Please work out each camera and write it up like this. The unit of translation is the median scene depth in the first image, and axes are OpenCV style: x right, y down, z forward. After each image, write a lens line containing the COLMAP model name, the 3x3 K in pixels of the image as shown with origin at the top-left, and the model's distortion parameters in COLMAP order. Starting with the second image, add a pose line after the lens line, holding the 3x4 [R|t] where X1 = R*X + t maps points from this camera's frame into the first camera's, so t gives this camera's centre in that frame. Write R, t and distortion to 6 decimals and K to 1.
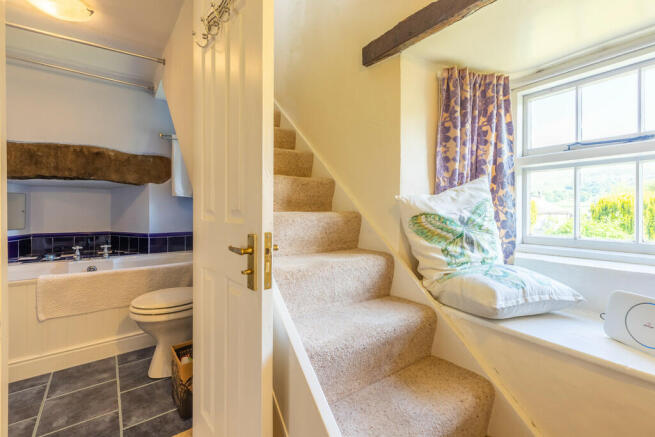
lens RADIAL K [[295.5, 0, 330.5], [0, 295.5, 209.5], [0, 0, 1]] dist [0.000527, -0.000662]
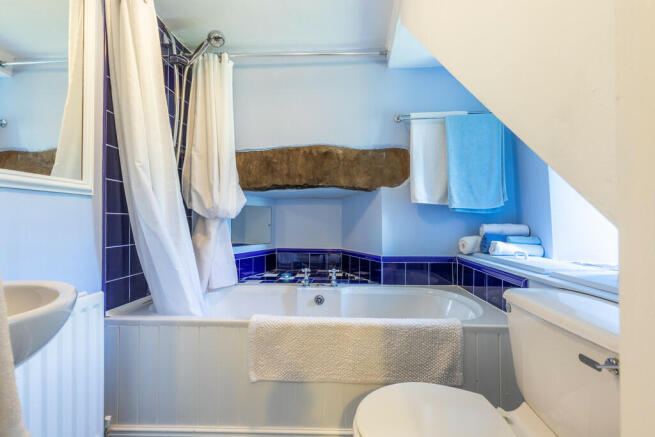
lens RADIAL K [[295.5, 0, 327.6], [0, 295.5, 217.7], [0, 0, 1]] dist [0.000527, -0.000662]
pose [[0.752506, -0.014095, -0.658434, -0.252851], [0.002266, 0.999820, -0.018813, -0.000080], [0.658581, 0.012665, 0.752403, 0.392240]]
